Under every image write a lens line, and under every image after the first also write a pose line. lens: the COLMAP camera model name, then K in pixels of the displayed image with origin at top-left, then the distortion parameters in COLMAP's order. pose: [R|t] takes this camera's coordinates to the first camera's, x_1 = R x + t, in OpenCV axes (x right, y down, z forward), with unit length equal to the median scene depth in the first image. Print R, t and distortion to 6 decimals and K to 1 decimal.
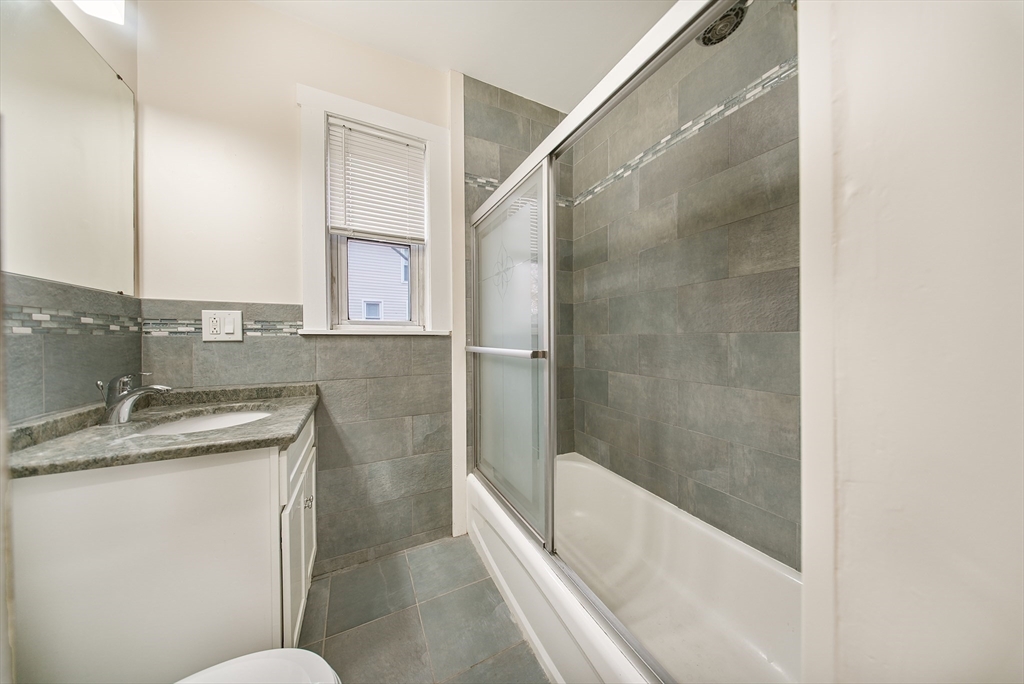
lens RADIAL K [[308.0, 0, 509.7], [0, 308.0, 340.1], [0, 0, 1]] dist [-0.001158, -0.000606]
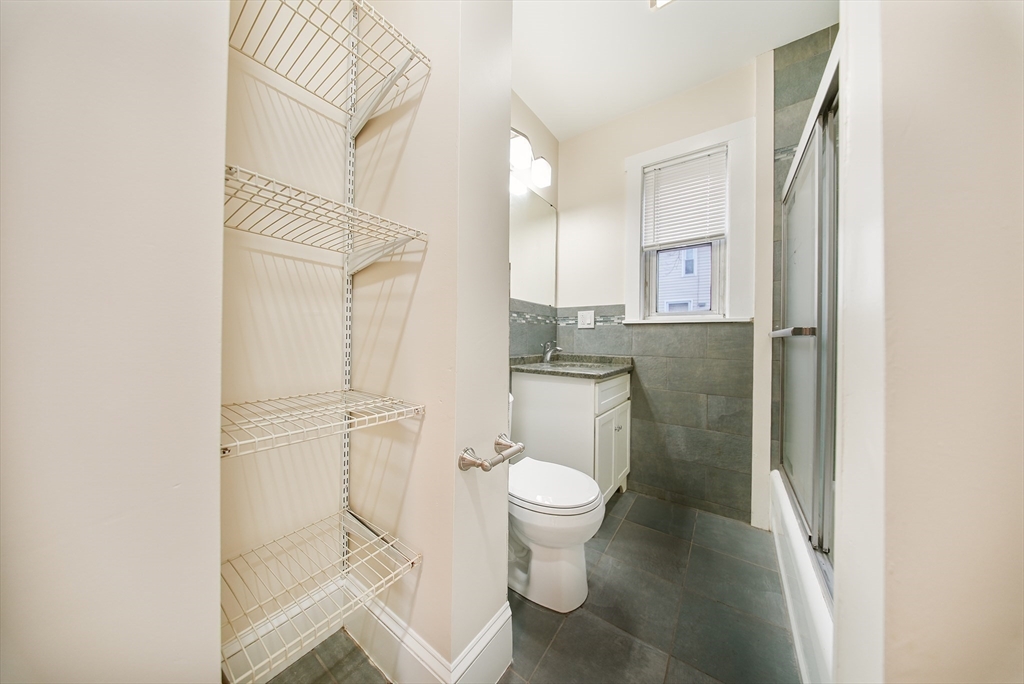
lens RADIAL K [[308.0, 0, 511.9], [0, 308.0, 339.6], [0, 0, 1]] dist [-0.001158, -0.000606]
pose [[0.460573, 0.008036, -0.887586, 0.371525], [-0.019746, 0.999804, -0.001195, 0.064898], [0.887402, 0.018077, 0.460641, -0.162892]]
